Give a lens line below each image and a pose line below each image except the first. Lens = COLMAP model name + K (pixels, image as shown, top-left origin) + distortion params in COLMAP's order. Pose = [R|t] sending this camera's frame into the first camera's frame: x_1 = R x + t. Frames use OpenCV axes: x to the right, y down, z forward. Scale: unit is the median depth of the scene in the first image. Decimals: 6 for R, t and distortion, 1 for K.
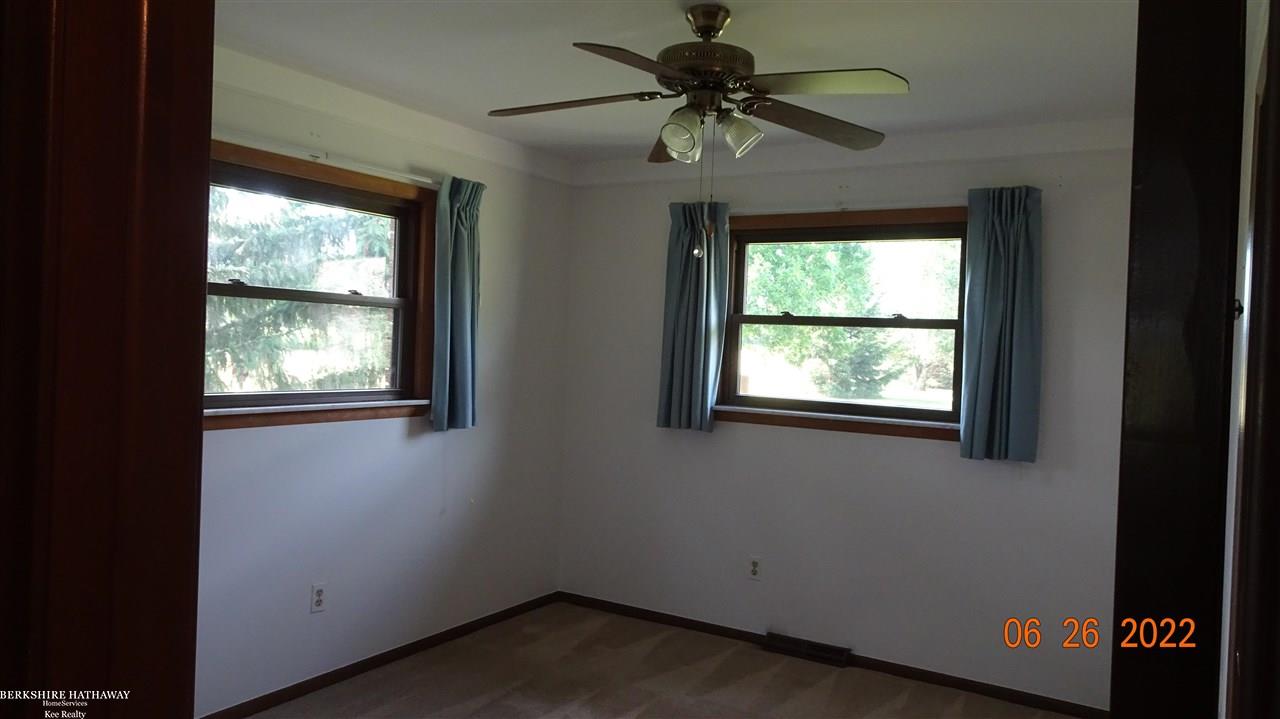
lens RADIAL K [[906.1, 0, 640.0], [0, 906.1, 359.5], [0, 0, 1]] dist [0.007730, 0.001828]
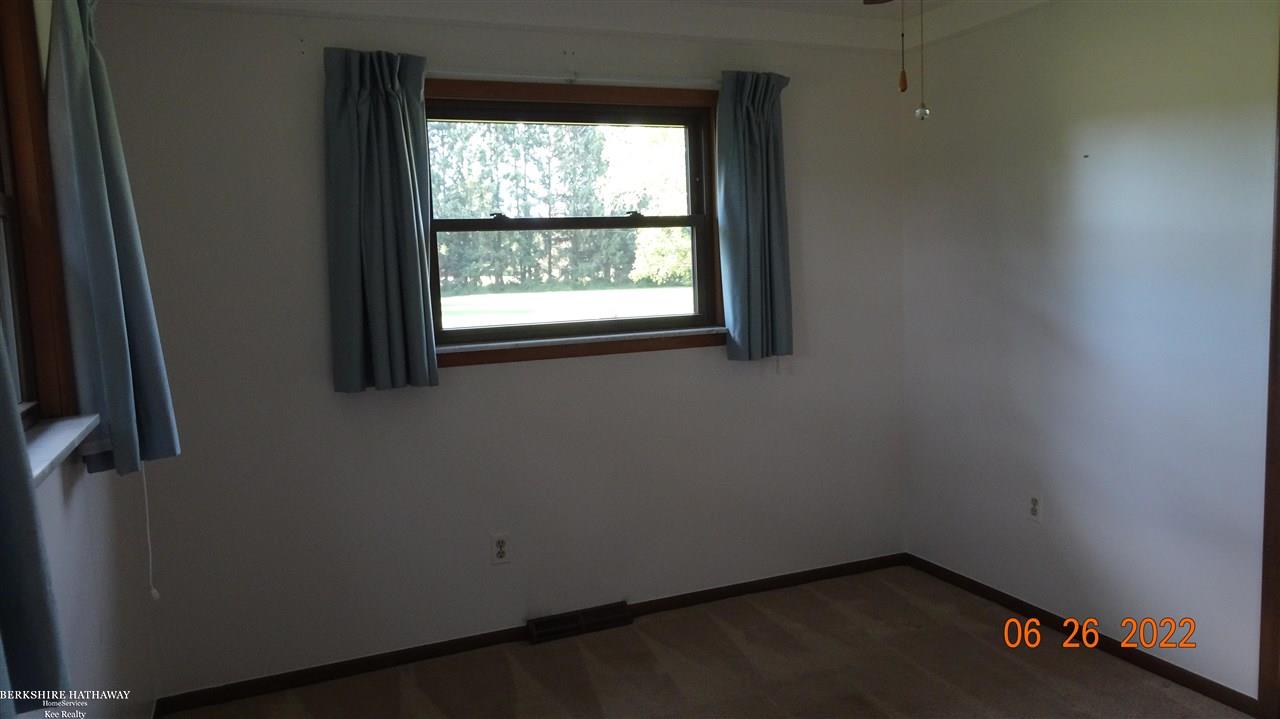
lens RADIAL K [[940.5, 0, 640.0], [0, 940.5, 359.5], [0, 0, 1]] dist [0.007643, 0.001084]
pose [[0.571989, -0.152094, 0.806037, -0.454012], [0.073509, 0.988210, 0.134304, -0.030275], [-0.816961, -0.017569, 0.576426, 0.470441]]
